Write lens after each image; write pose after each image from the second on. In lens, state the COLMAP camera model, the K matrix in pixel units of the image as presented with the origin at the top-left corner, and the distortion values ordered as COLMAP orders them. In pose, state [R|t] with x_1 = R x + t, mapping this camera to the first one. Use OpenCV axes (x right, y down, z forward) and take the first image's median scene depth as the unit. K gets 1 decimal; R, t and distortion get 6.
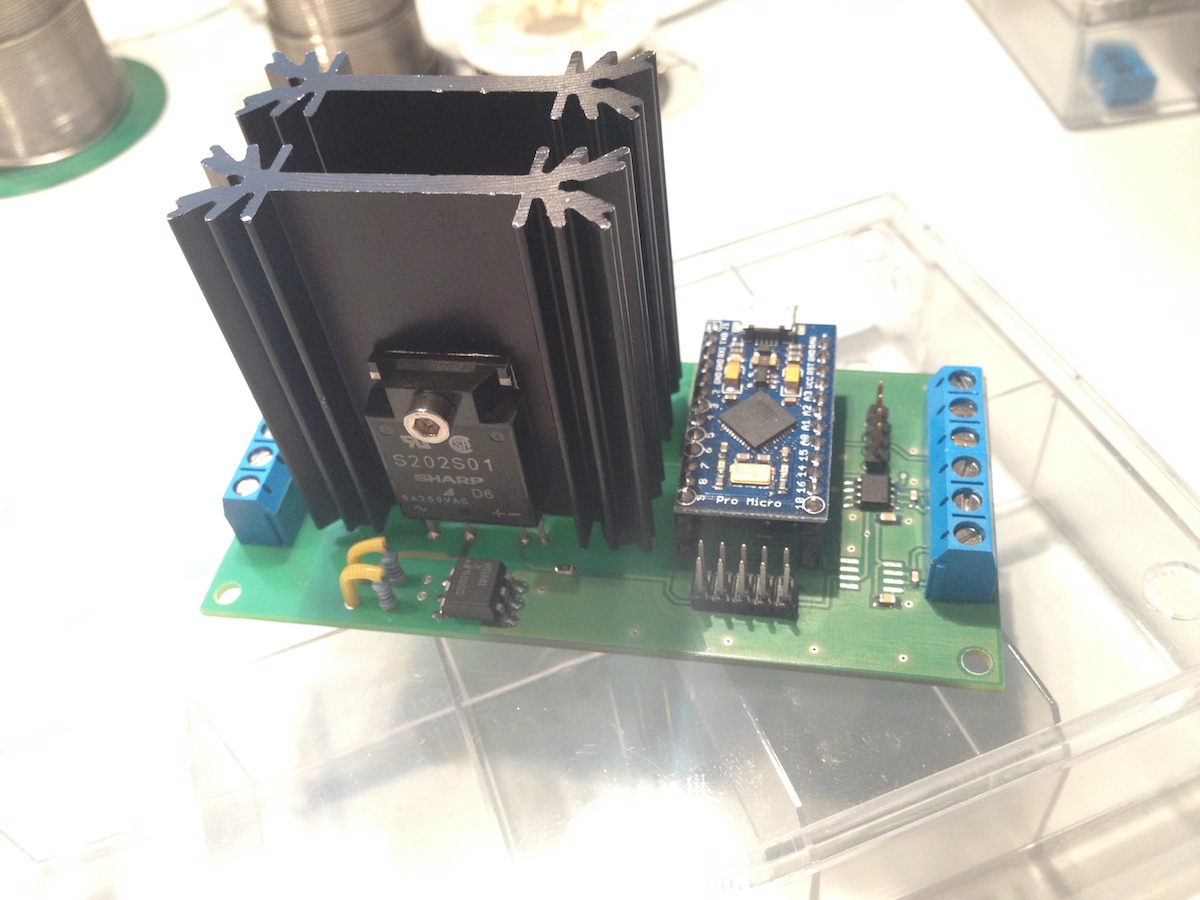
lens RADIAL K [[1131.9, 0, 601.0], [0, 1131.9, 450.1], [0, 0, 1]] dist [0.000812, 0.000000]
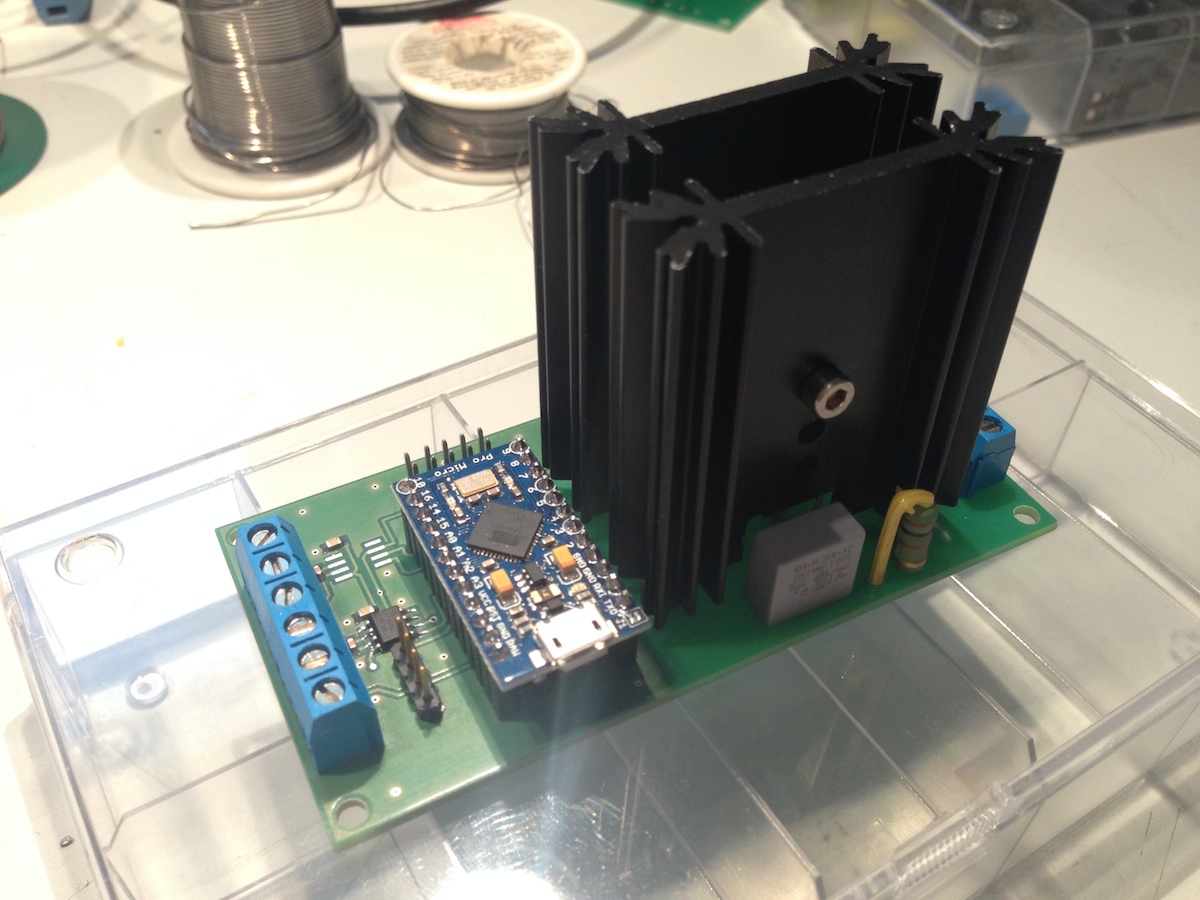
lens RADIAL K [[1131.9, 0, 599.5], [0, 1131.9, 449.7], [0, 0, 1]] dist [0.000812, 0.000000]
pose [[-0.788365, 0.493237, -0.367693, 0.395710], [-0.398587, 0.045759, 0.915988, -0.932359], [0.468625, 0.868691, 0.160523, 0.847976]]
